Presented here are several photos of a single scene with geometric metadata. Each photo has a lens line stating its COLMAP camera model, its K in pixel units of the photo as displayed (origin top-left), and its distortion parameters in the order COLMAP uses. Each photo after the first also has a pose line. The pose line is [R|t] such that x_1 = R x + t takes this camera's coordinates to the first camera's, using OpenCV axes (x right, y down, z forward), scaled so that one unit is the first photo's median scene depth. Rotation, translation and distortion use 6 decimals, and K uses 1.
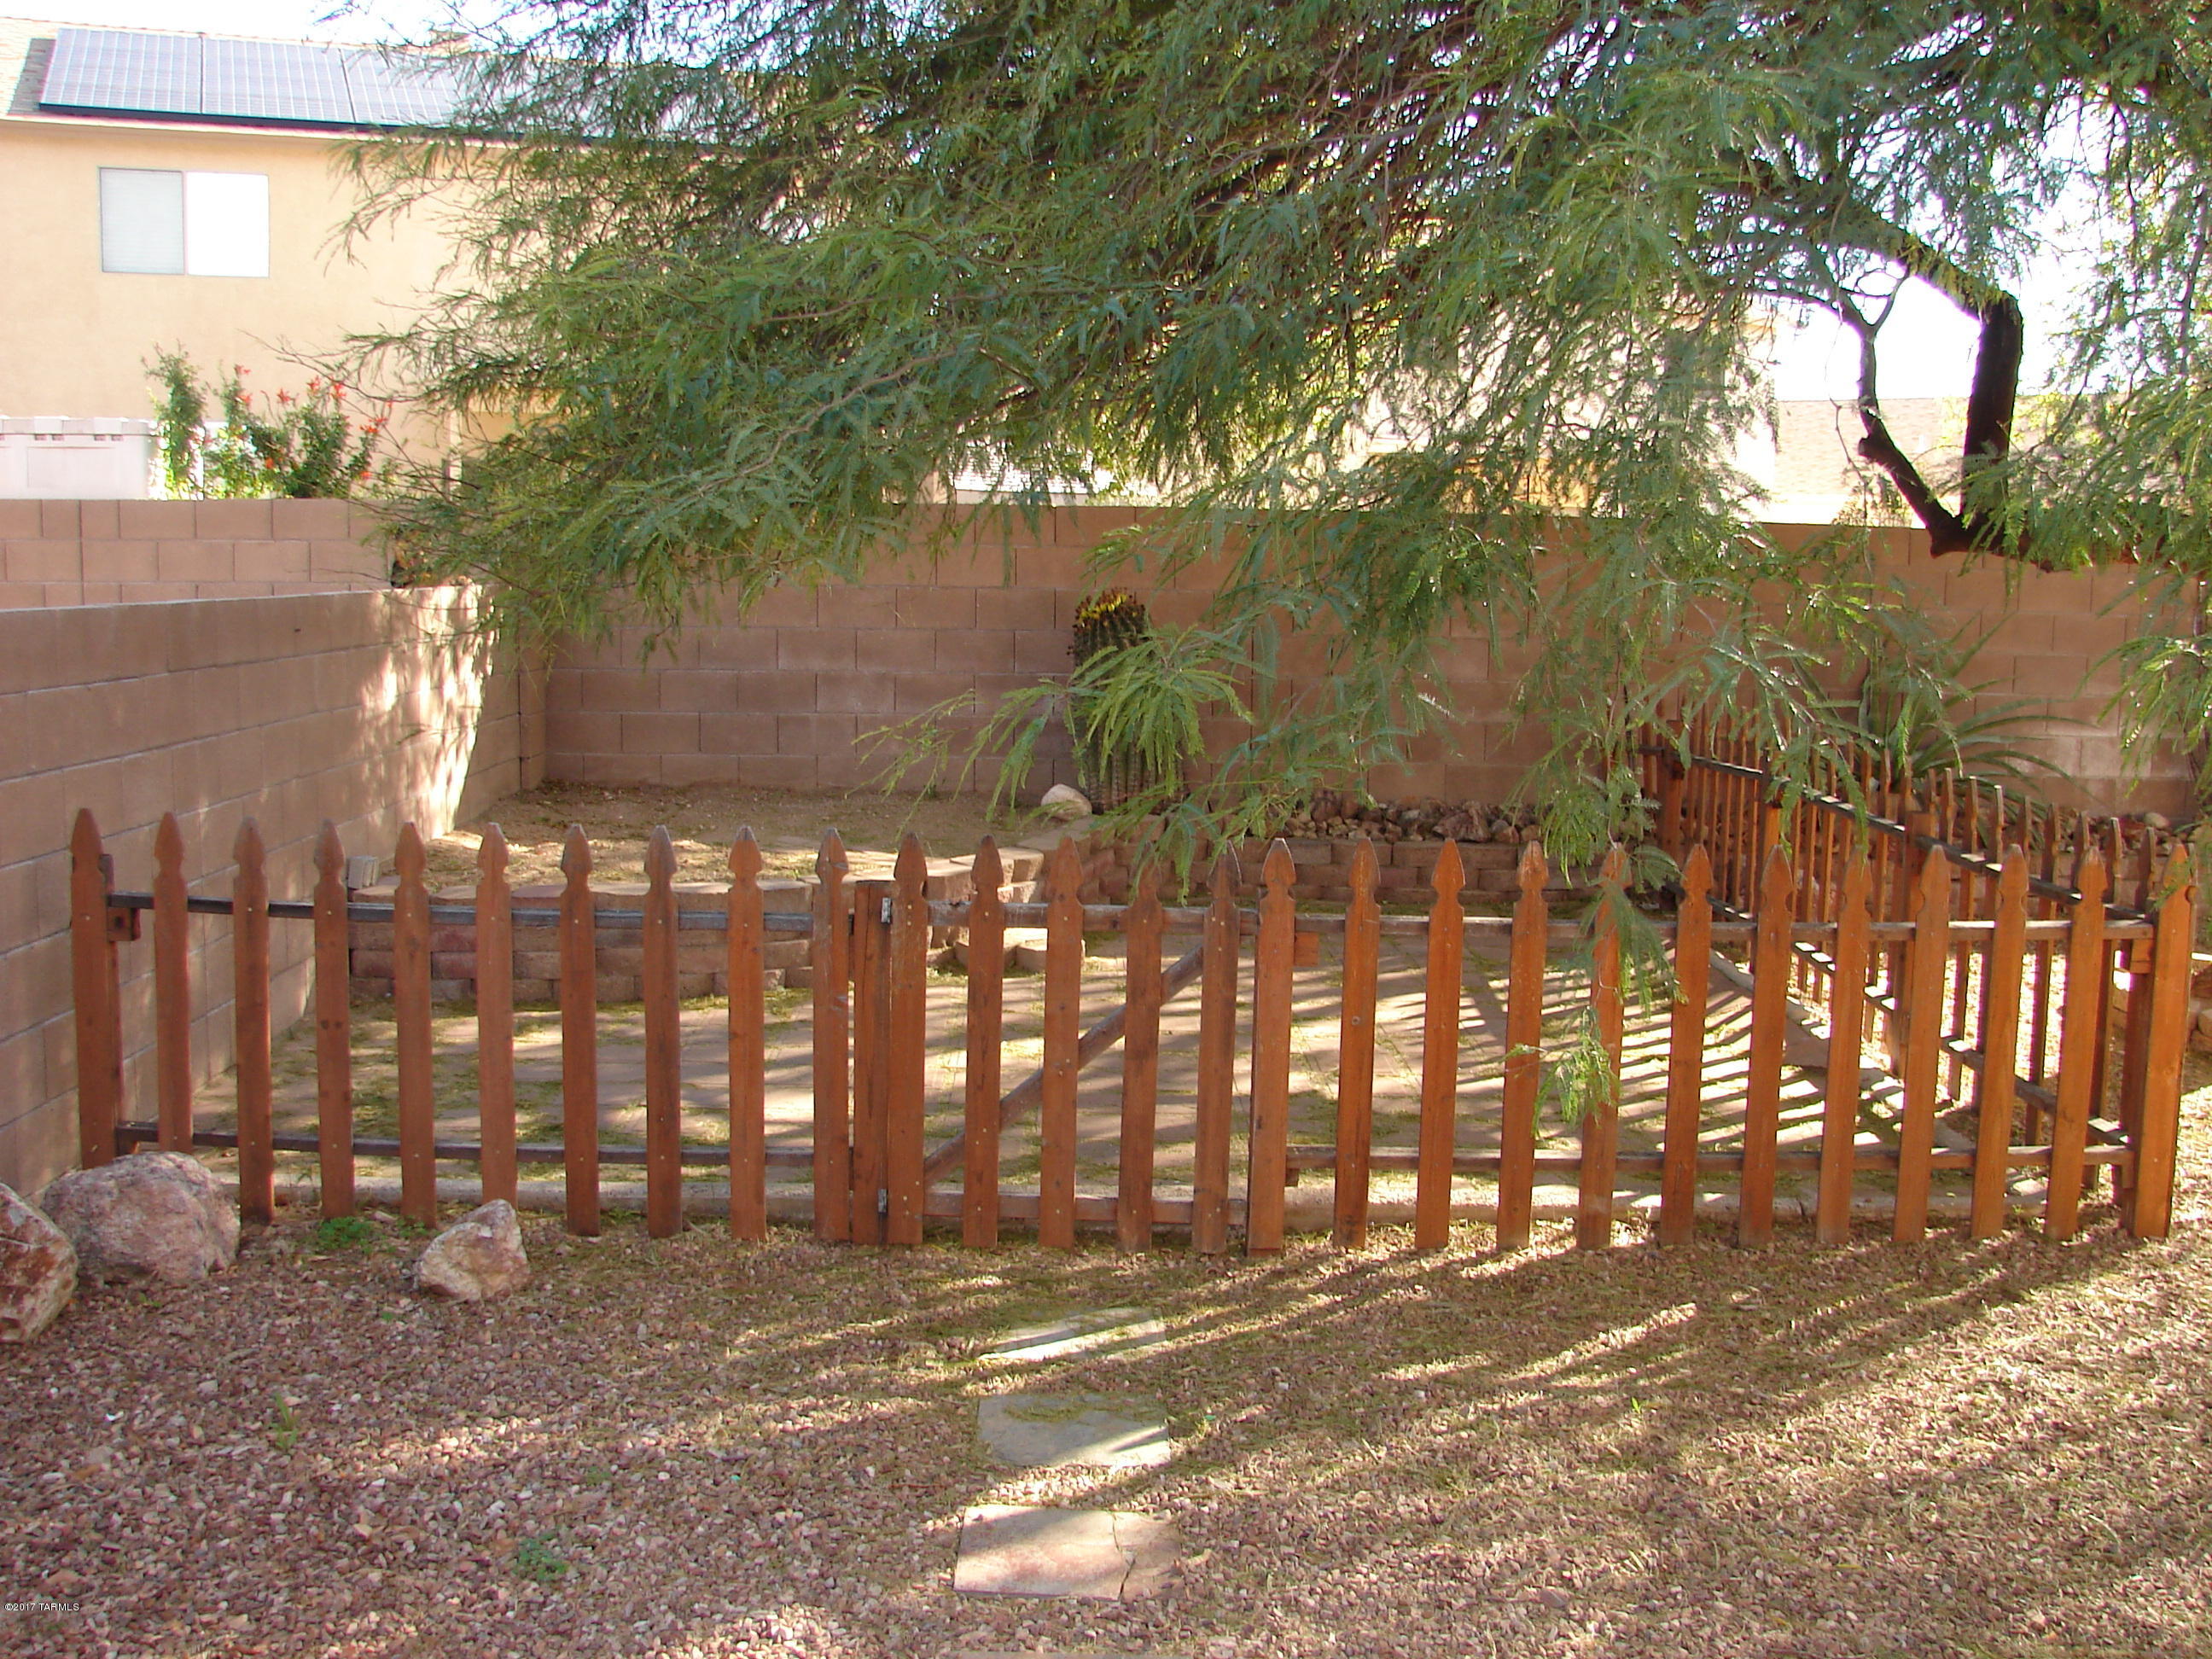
lens RADIAL K [[2397.4, 0, 1114.3], [0, 2397.4, 838.4], [0, 0, 1]] dist [-0.122579, 0.000000]
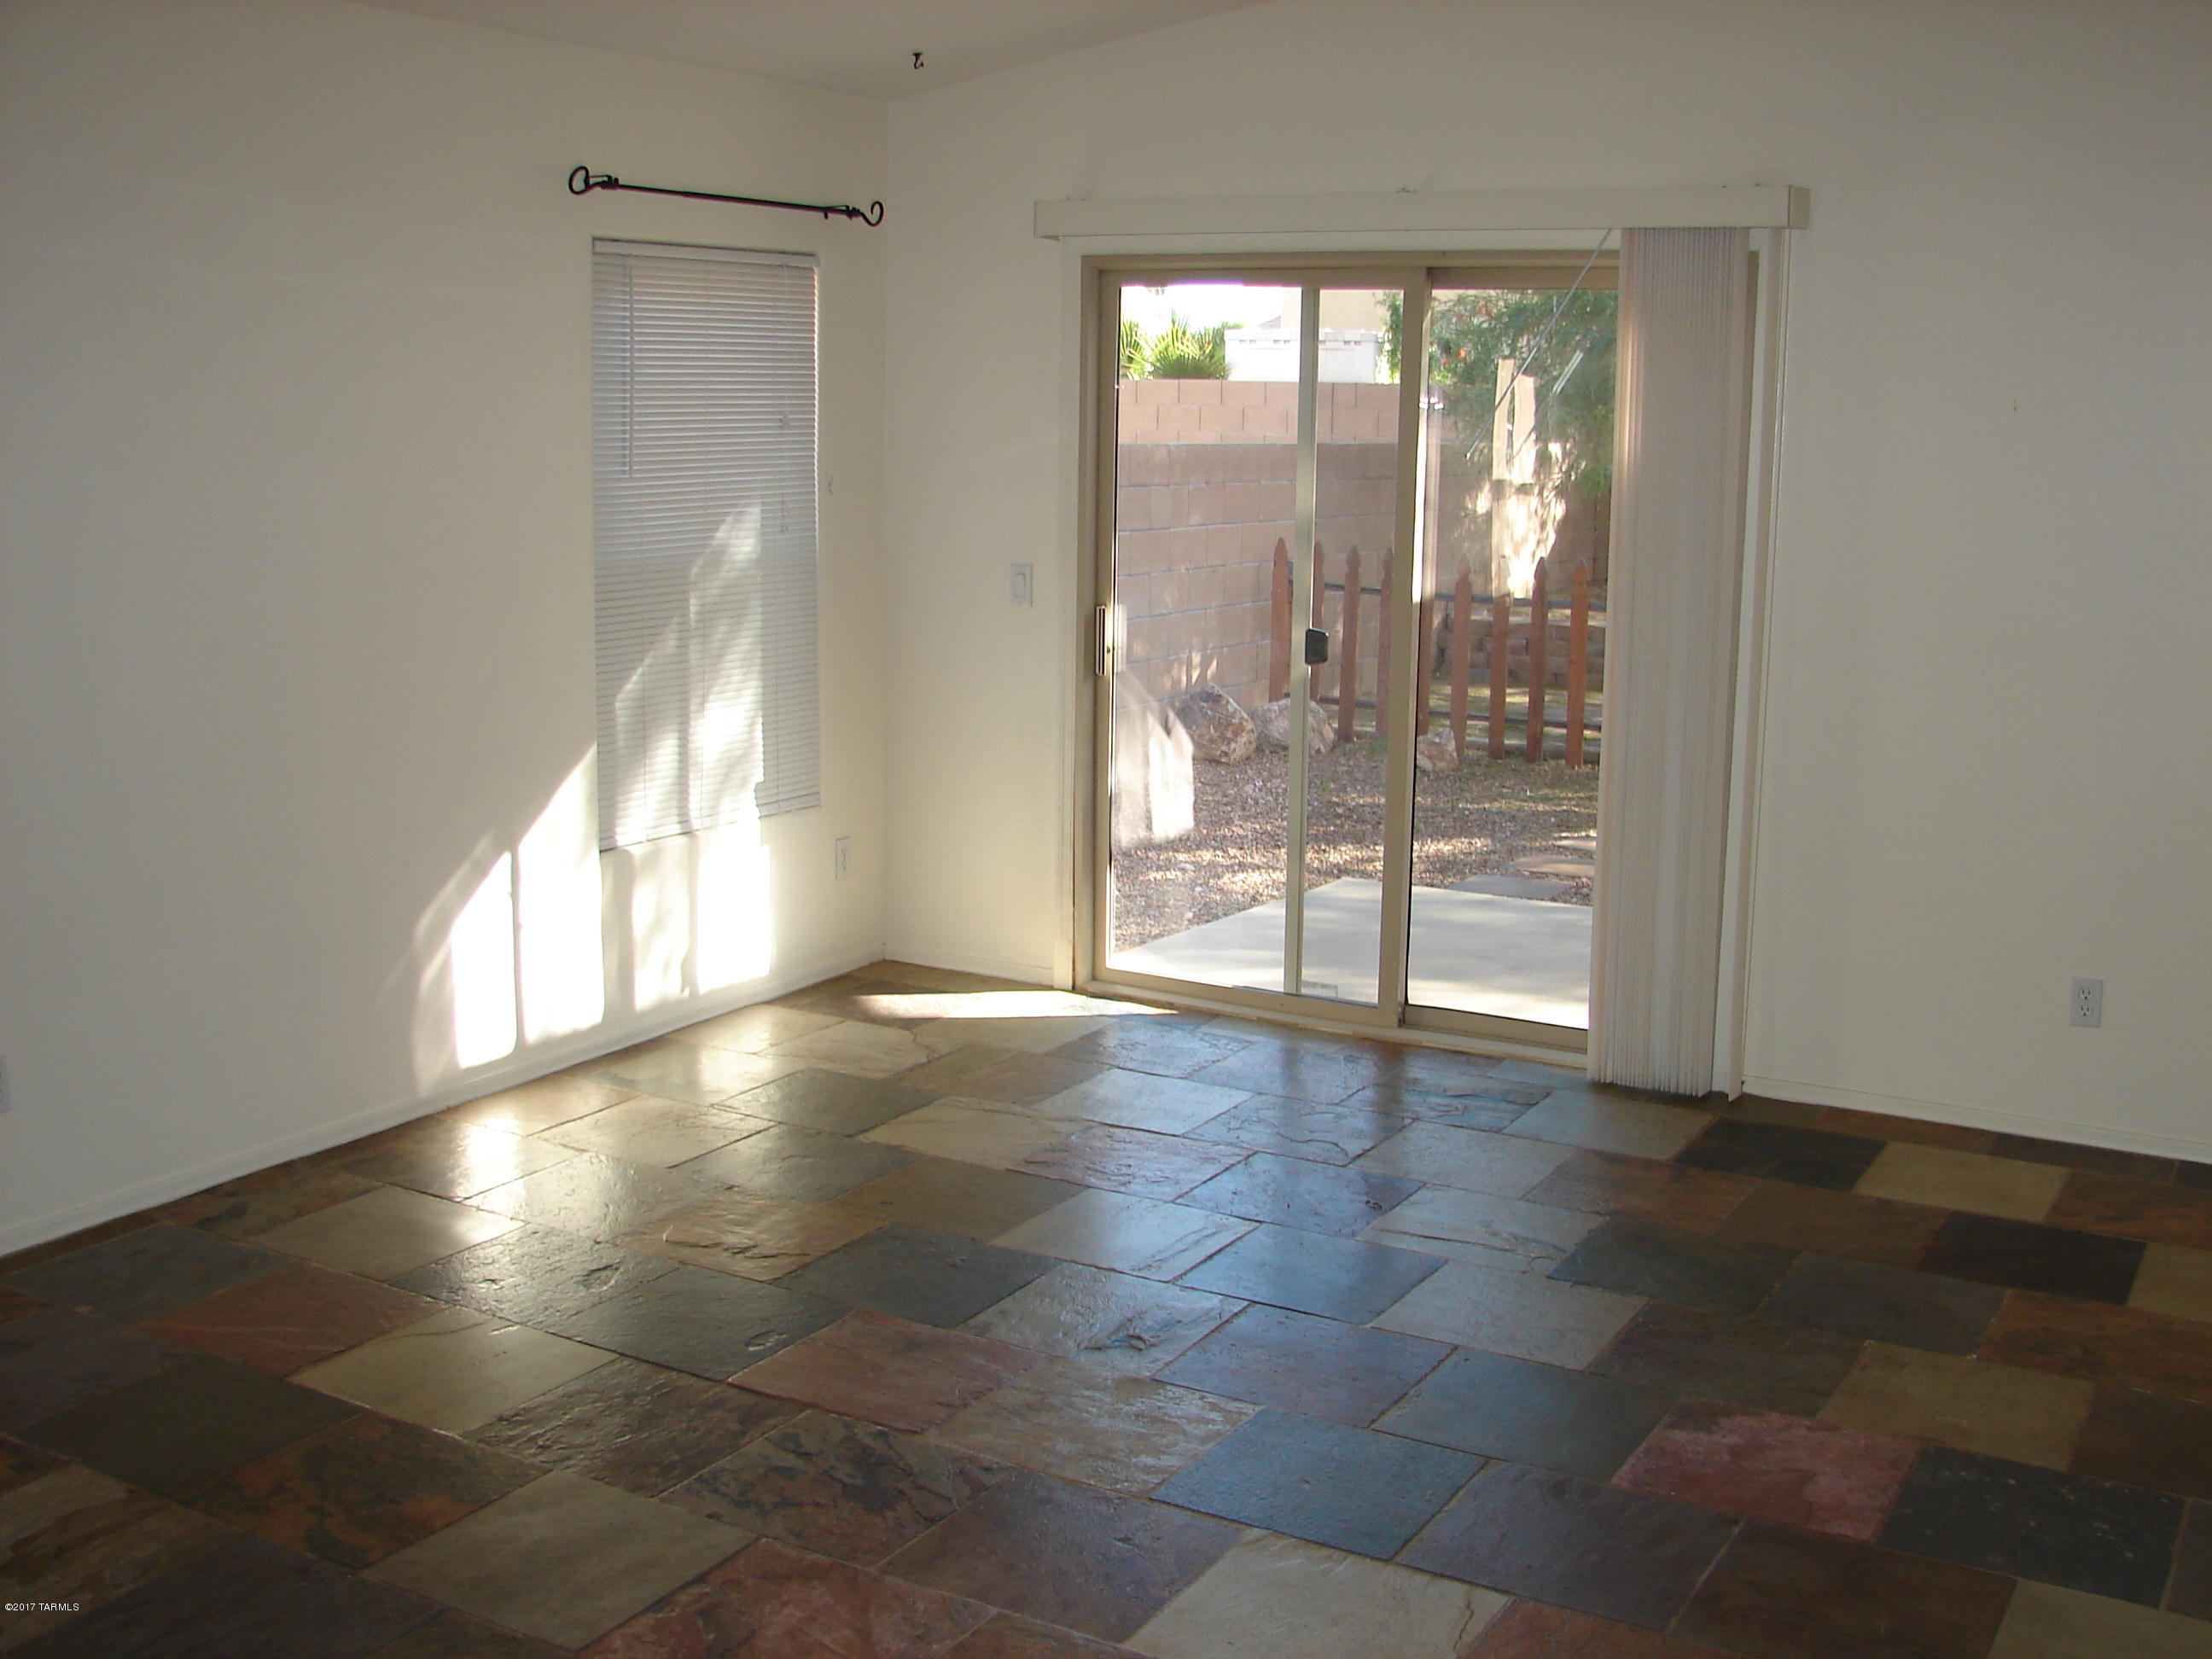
lens RADIAL K [[2397.4, 0, 1110.5], [0, 2397.4, 826.3], [0, 0, 1]] dist [-0.122579, 0.000000]
pose [[0.857544, 0.095339, -0.505499, 0.094453], [-0.070643, 0.995191, 0.067856, 0.019190], [0.509537, -0.022479, 0.860155, -0.164067]]
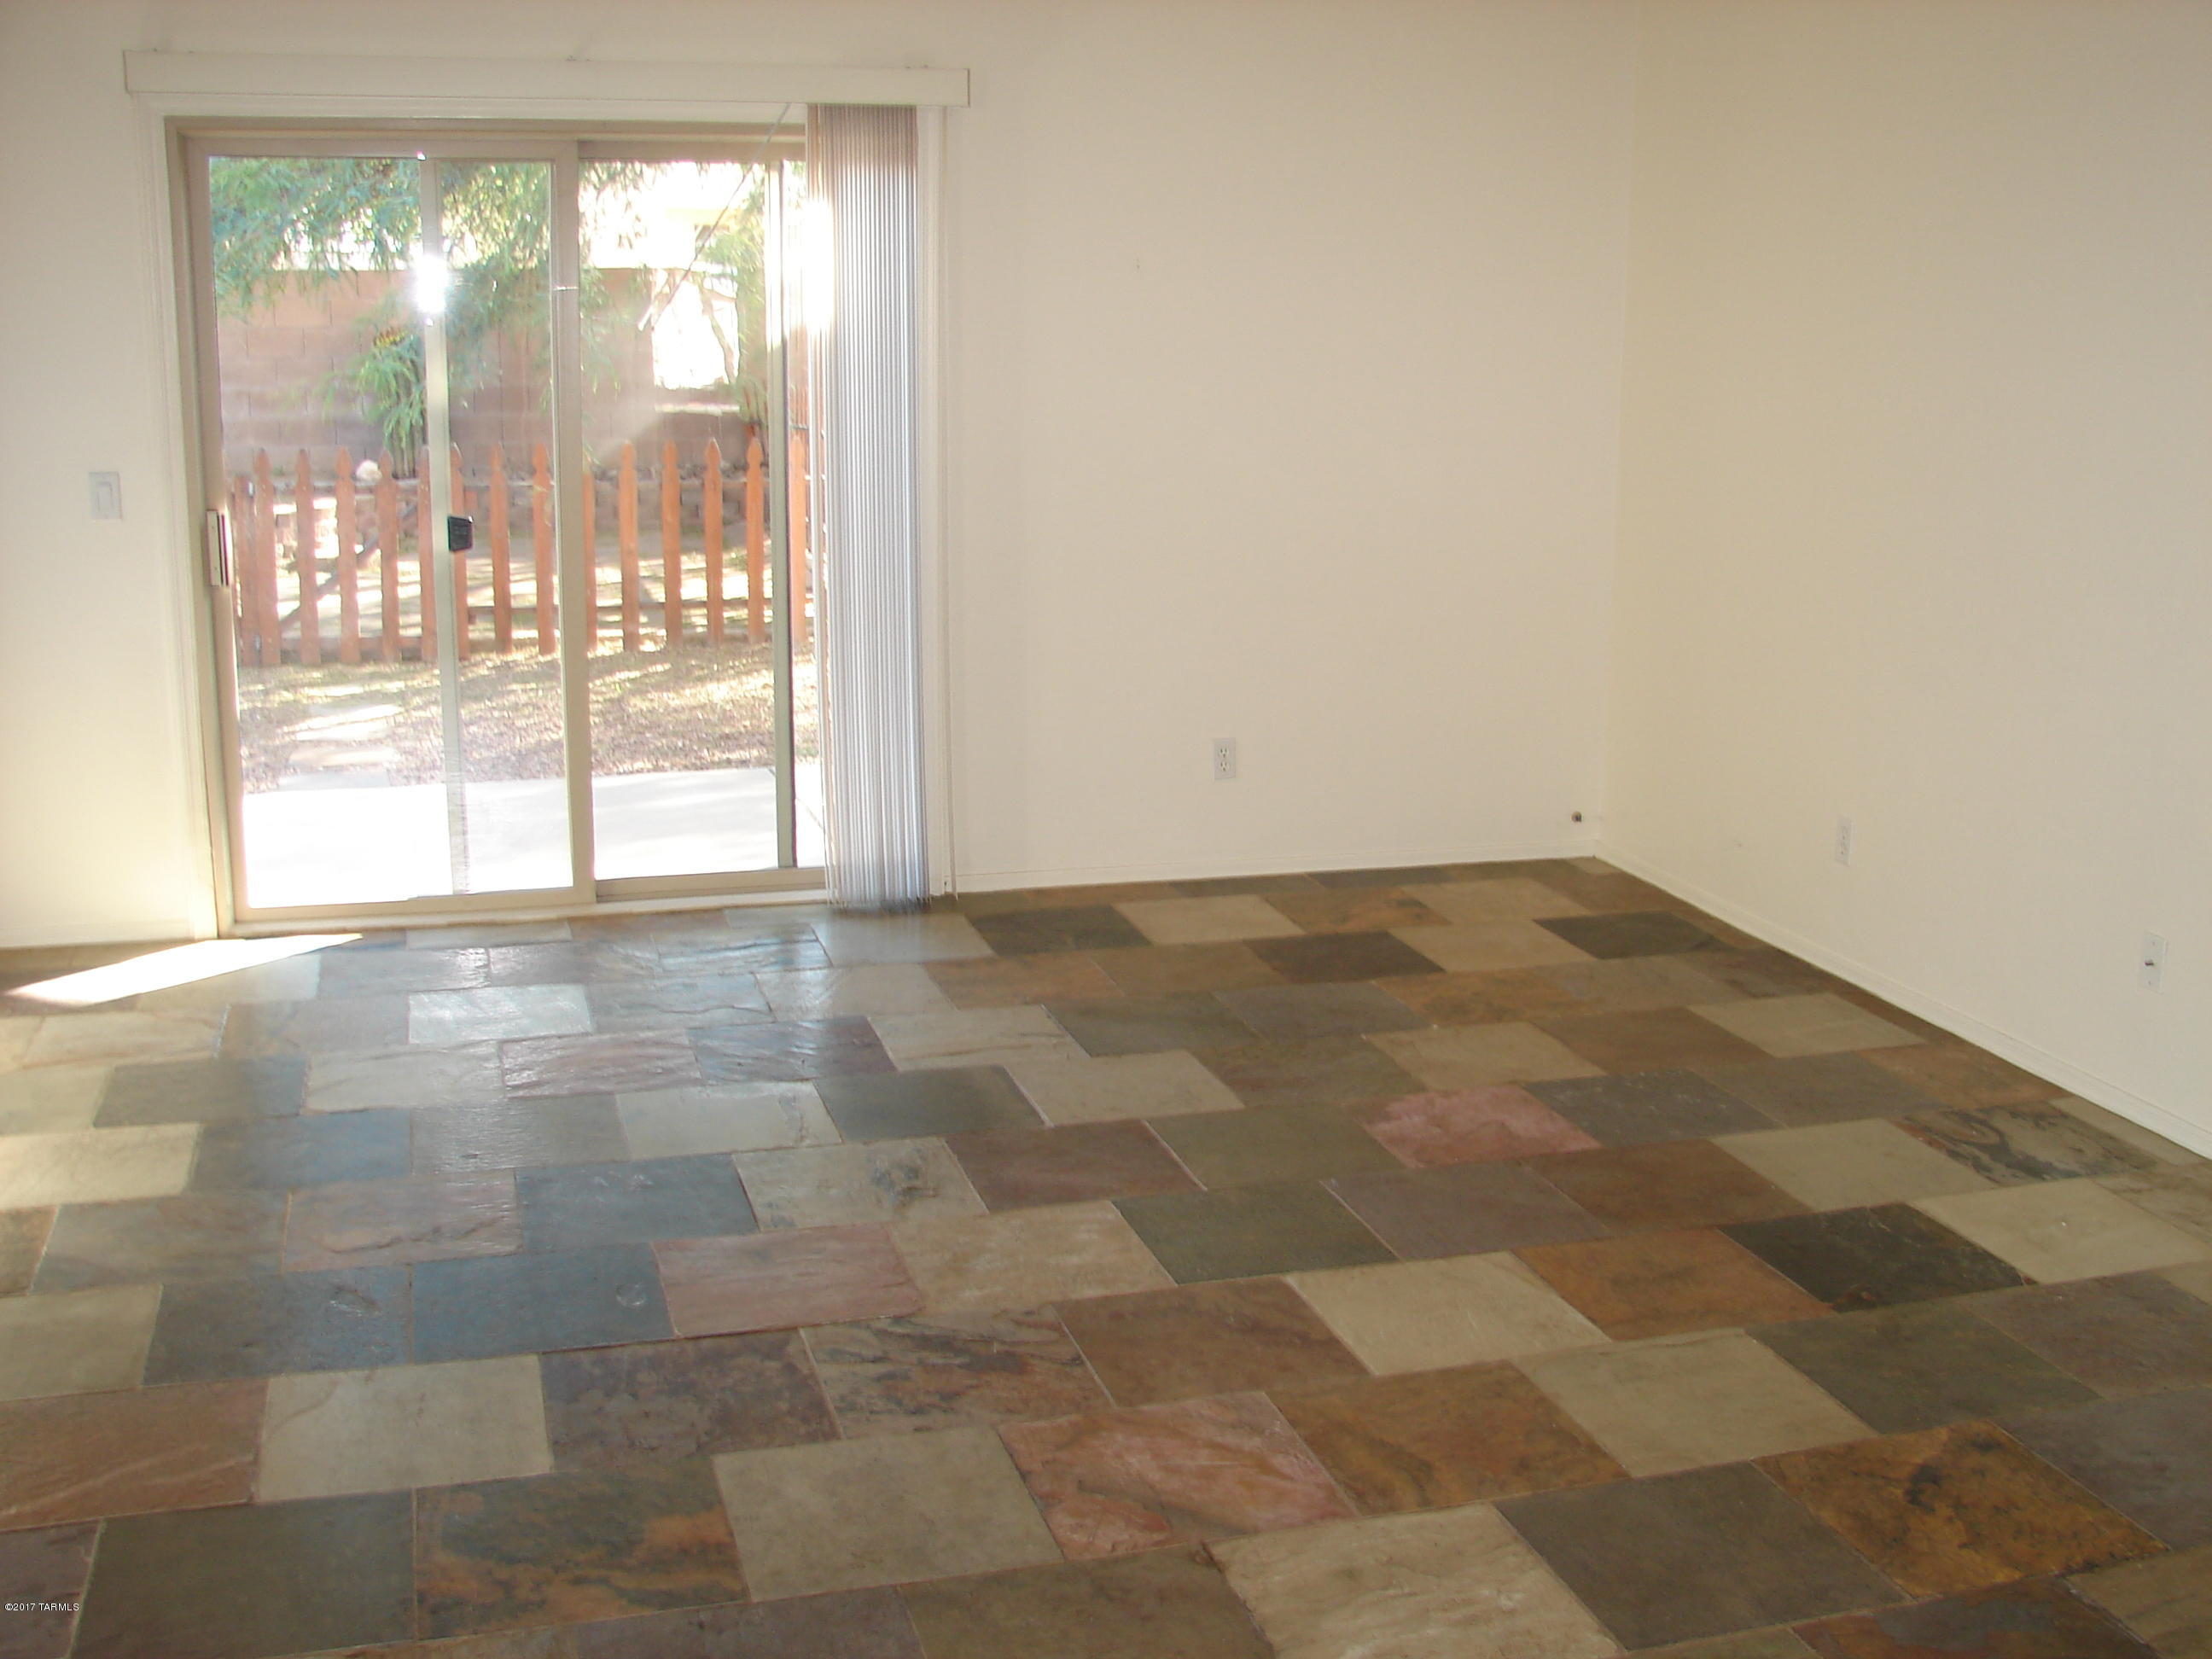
lens RADIAL K [[2397.4, 0, 1110.6], [0, 2397.4, 832.5], [0, 0, 1]] dist [-0.122579, 0.000000]
pose [[0.966996, -0.056739, 0.248393, 0.015463], [0.030976, 0.993838, 0.106426, 0.021772], [-0.252901, -0.095219, 0.962795, -0.181226]]
